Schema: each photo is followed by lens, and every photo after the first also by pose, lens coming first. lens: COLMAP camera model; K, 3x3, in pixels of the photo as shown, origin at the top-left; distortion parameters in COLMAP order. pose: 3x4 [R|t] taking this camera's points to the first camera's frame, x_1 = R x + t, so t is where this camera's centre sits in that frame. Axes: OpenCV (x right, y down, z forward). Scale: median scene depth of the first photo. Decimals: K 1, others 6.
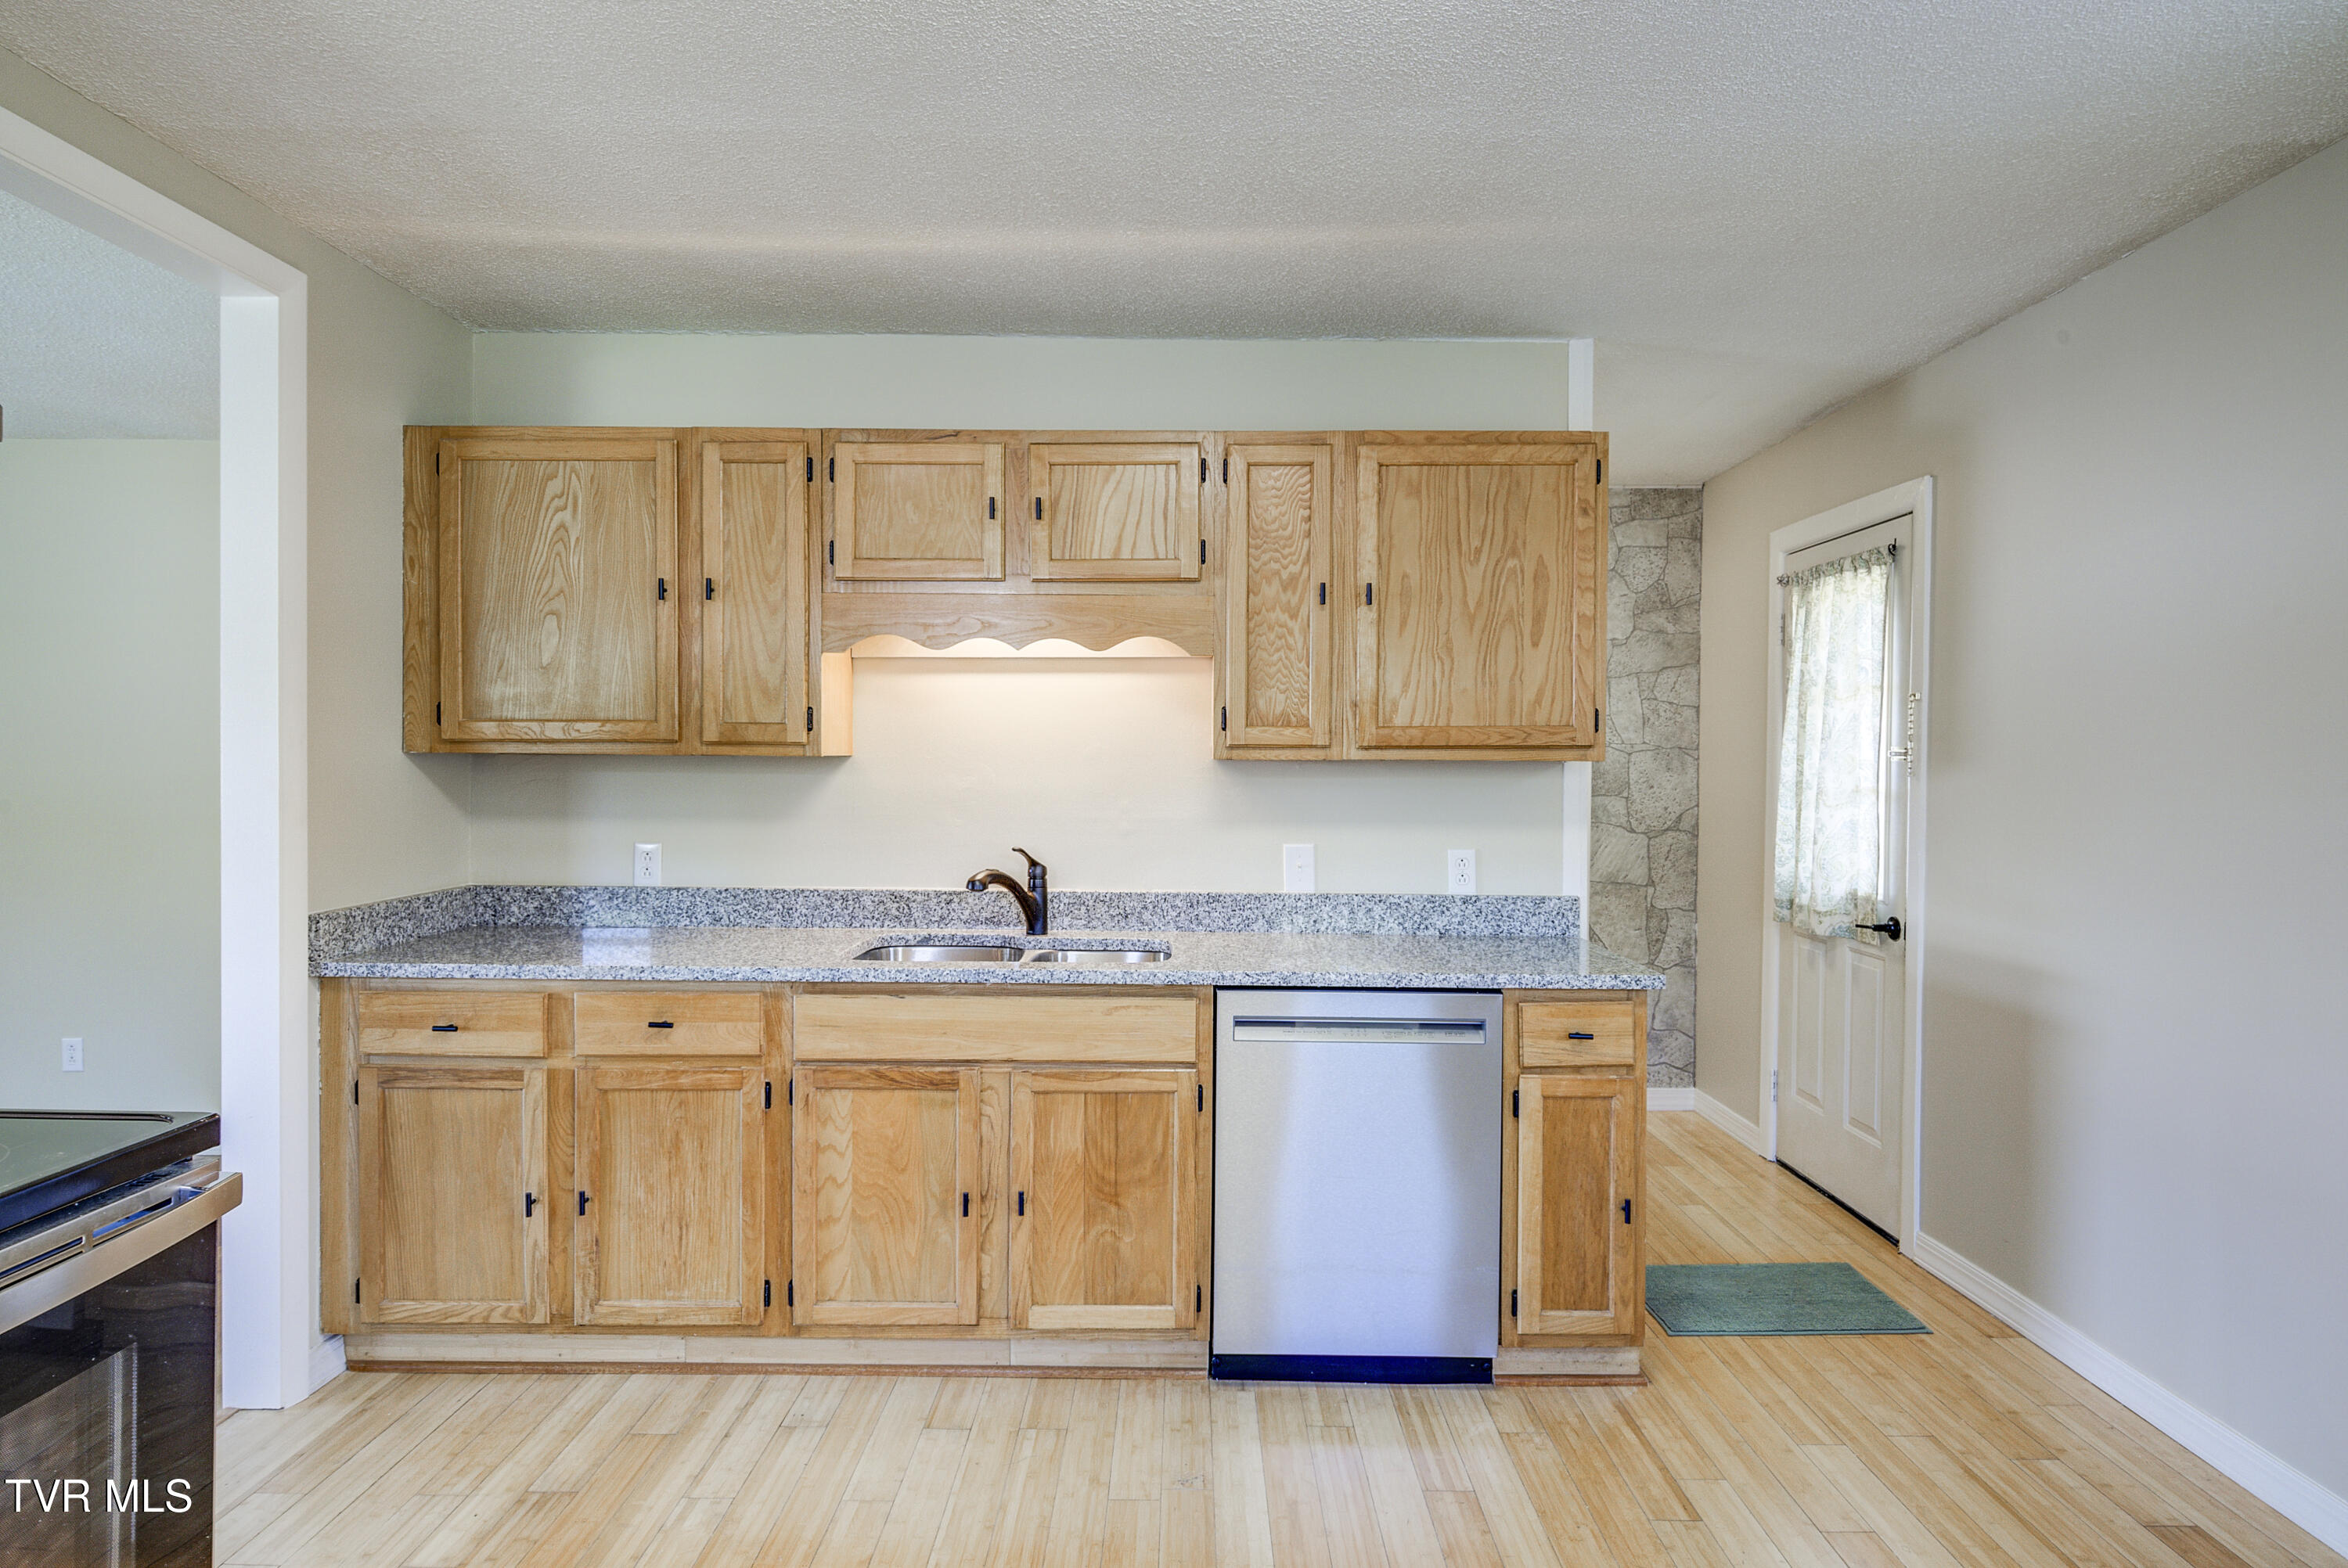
lens RADIAL K [[1349.9, 0, 1174.0], [0, 1349.9, 784.0], [0, 0, 1]] dist [0.004239, 0.001414]
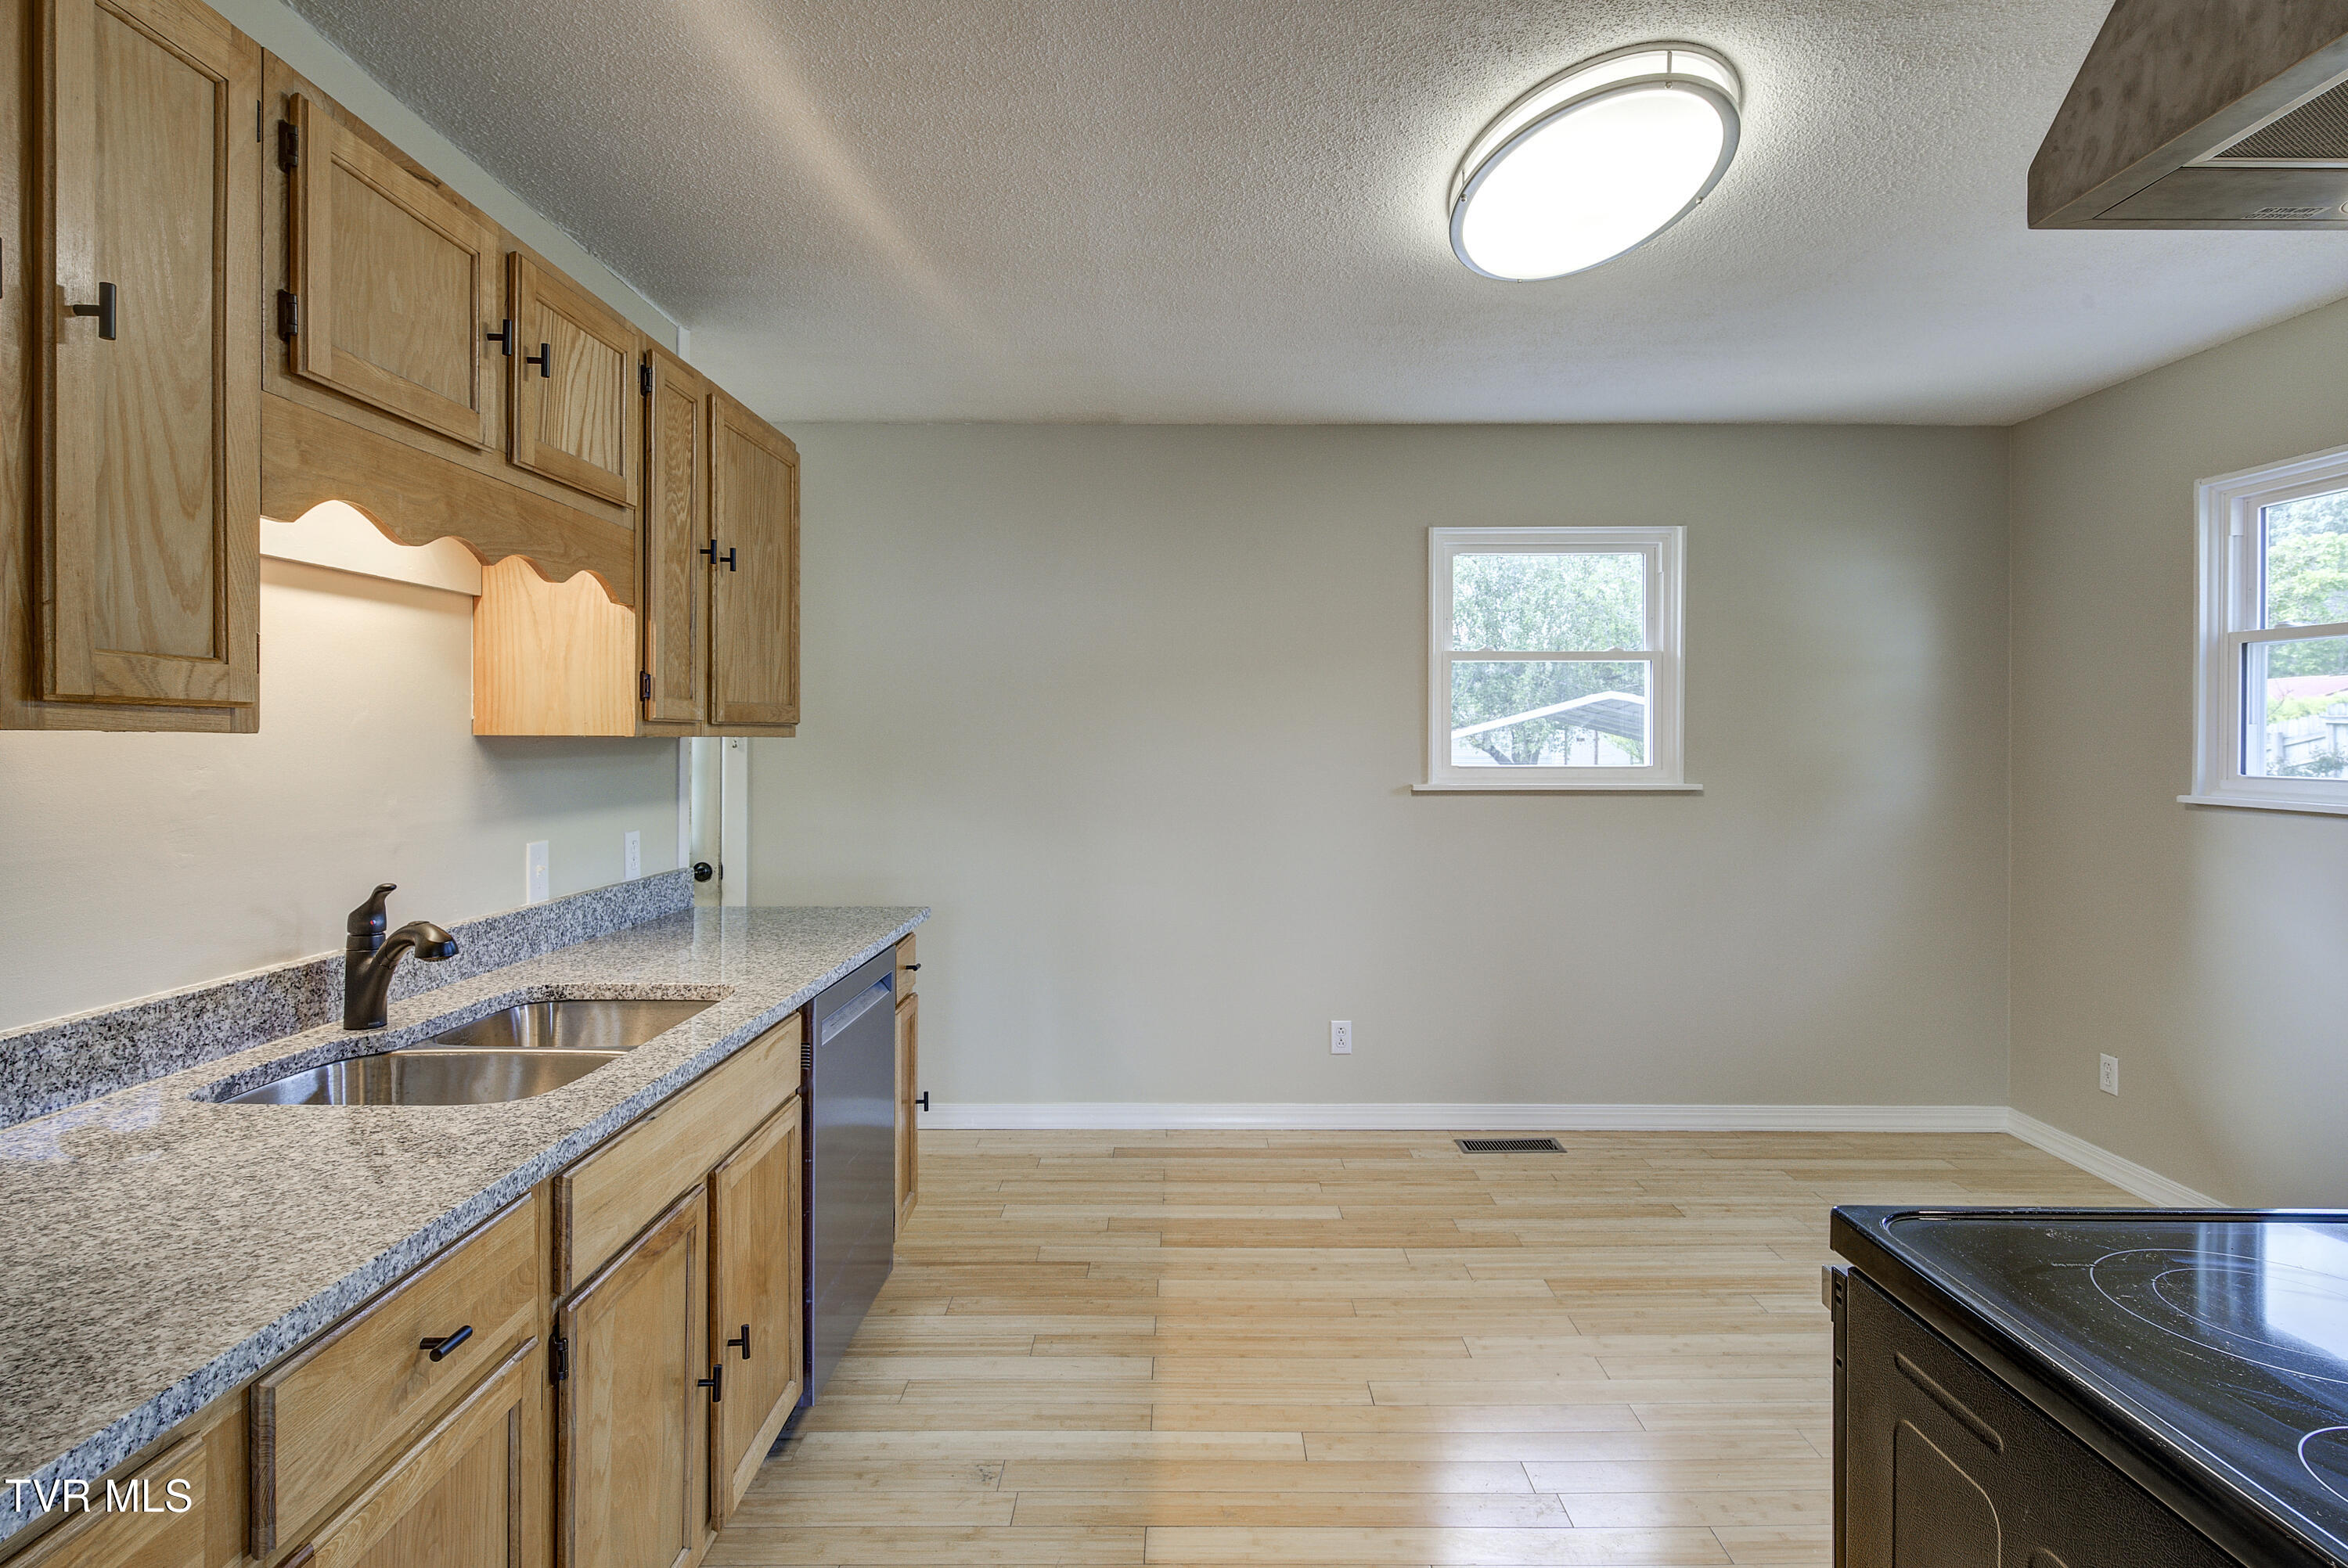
lens RADIAL K [[1228.6, 0, 1179.1], [0, 1228.6, 744.4], [0, 0, 1]] dist [0.001639, -0.000521]
pose [[-0.000504, -0.009965, 0.999950, -0.699294], [0.015293, 0.999833, 0.009971, -0.015971], [-0.999883, 0.015297, -0.000351, 0.681748]]
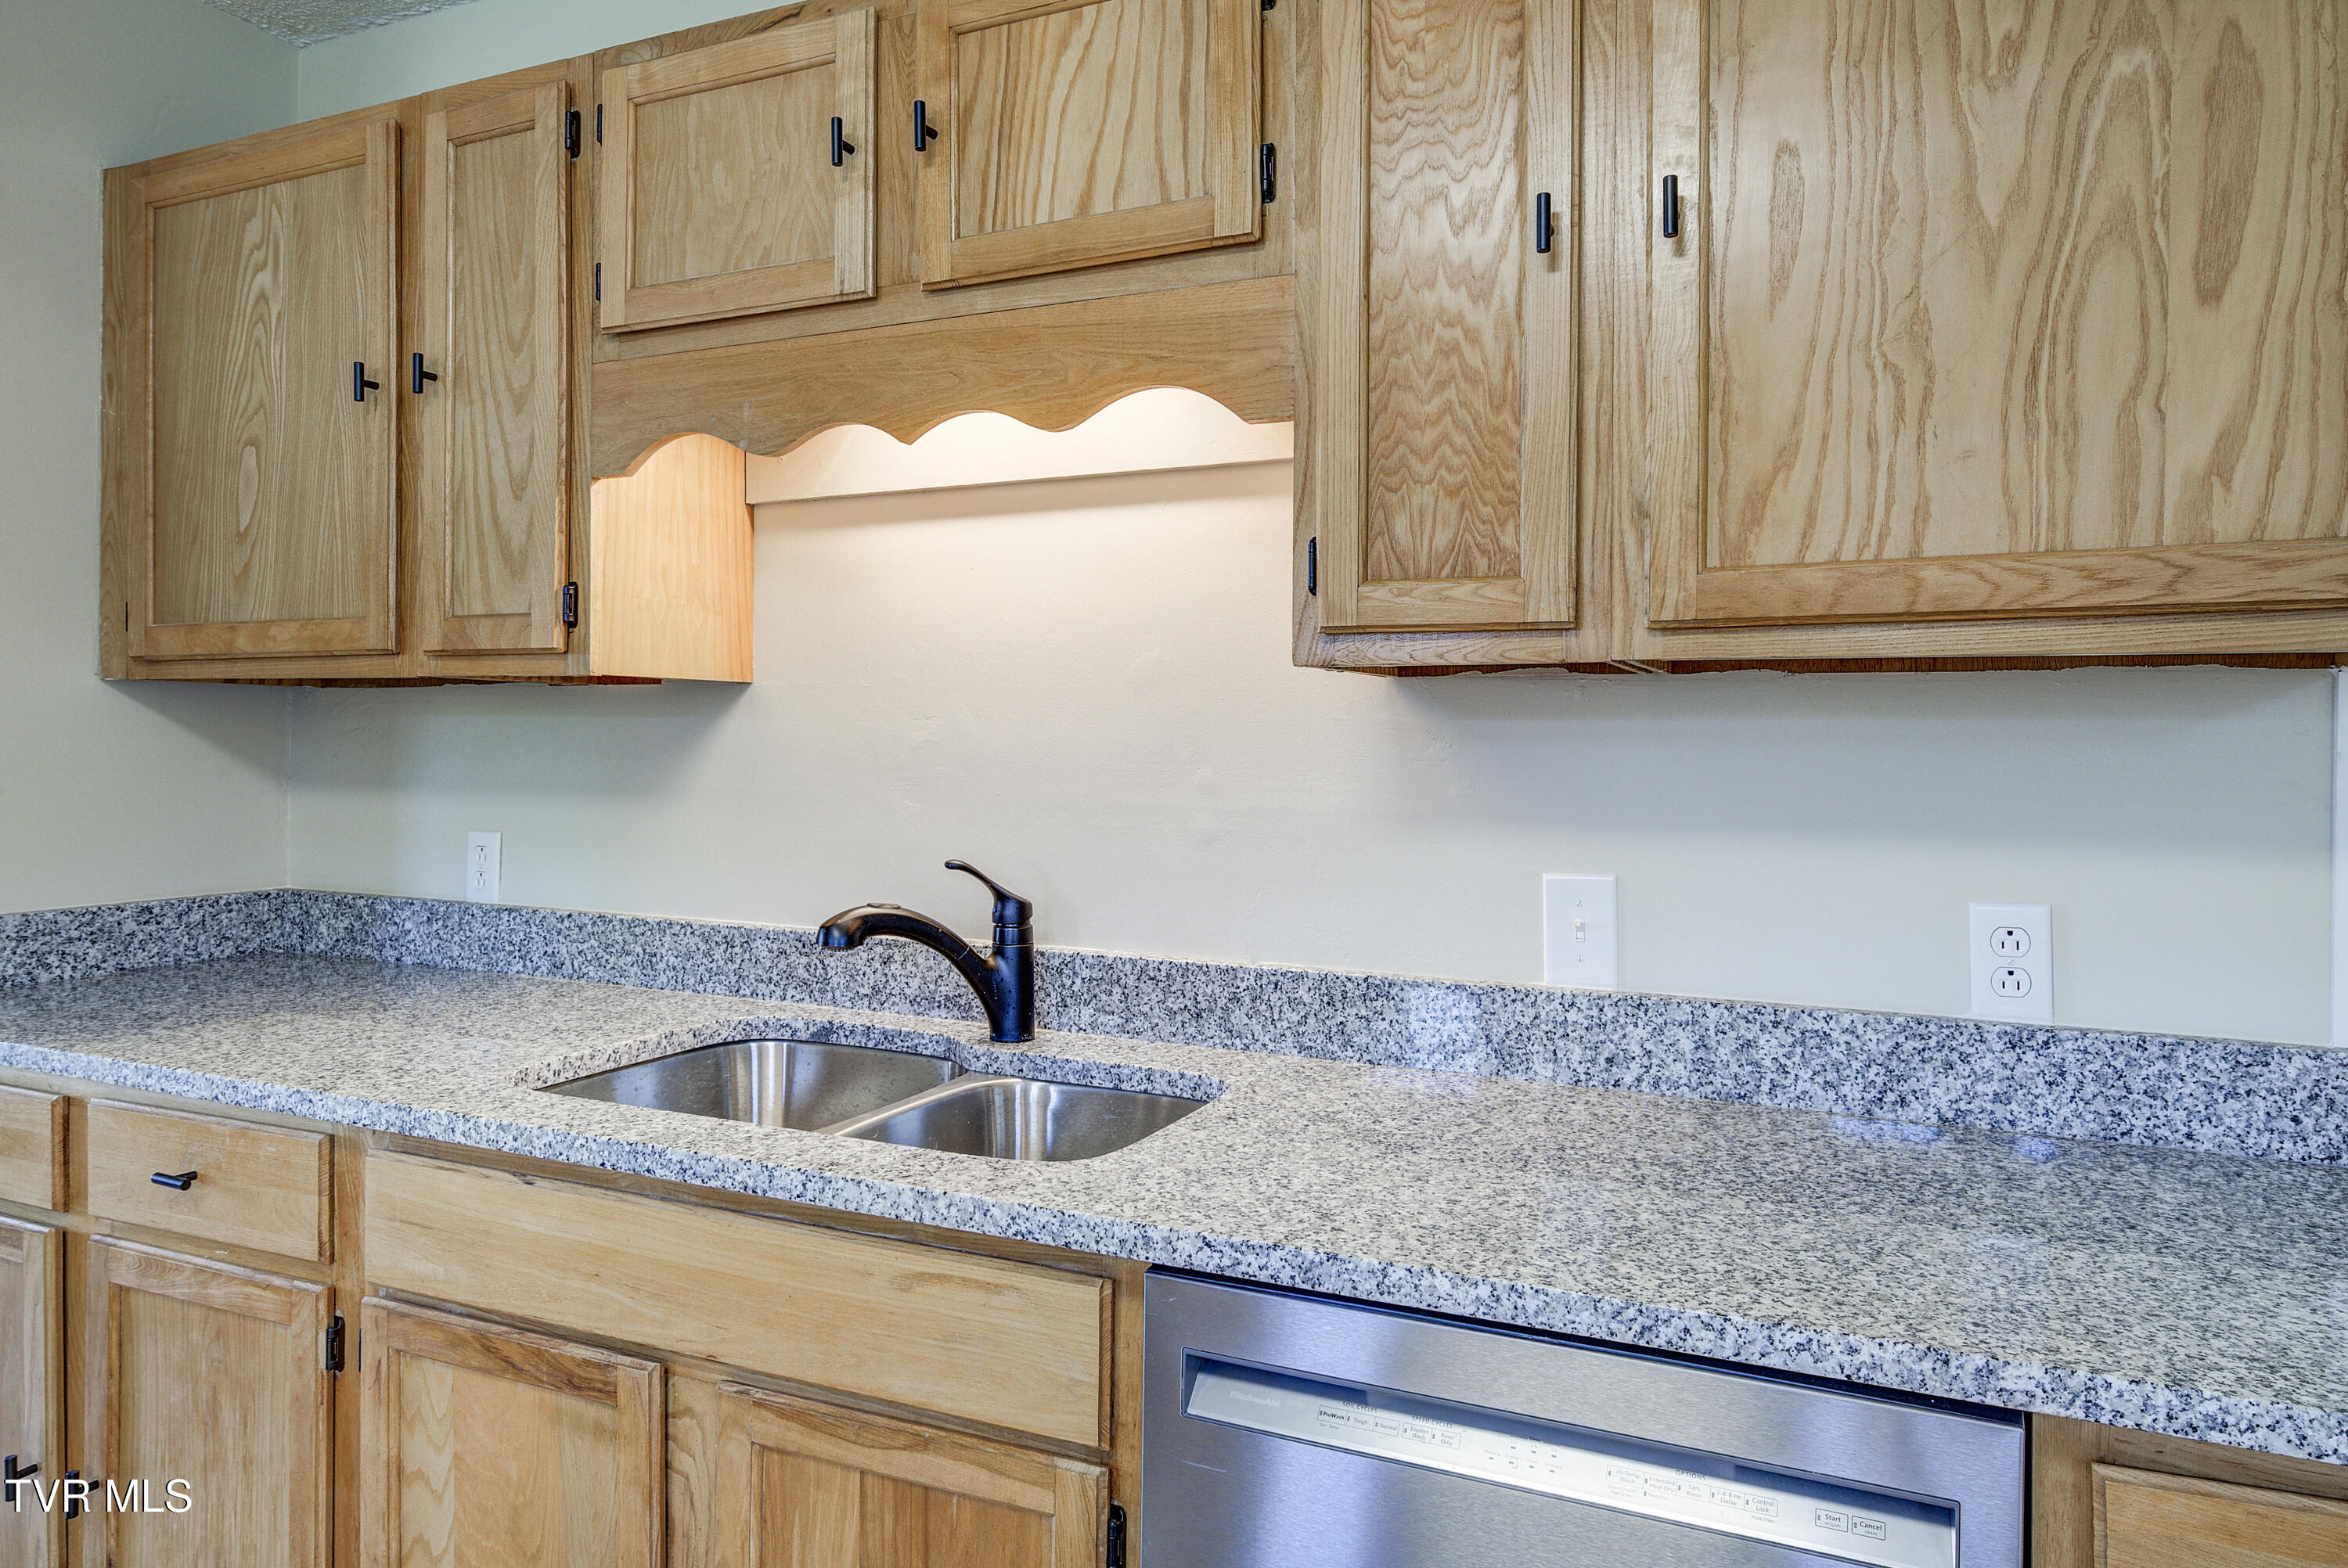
lens RADIAL K [[1504.6, 0, 1171.4], [0, 1504.6, 756.6], [0, 0, 1]] dist [-0.023661, 0.024653]
pose [[0.913624, 0.005865, -0.406518, 0.184334], [-0.010725, 0.999896, -0.009678, 0.014616], [0.406419, 0.013202, 0.913591, 0.563572]]
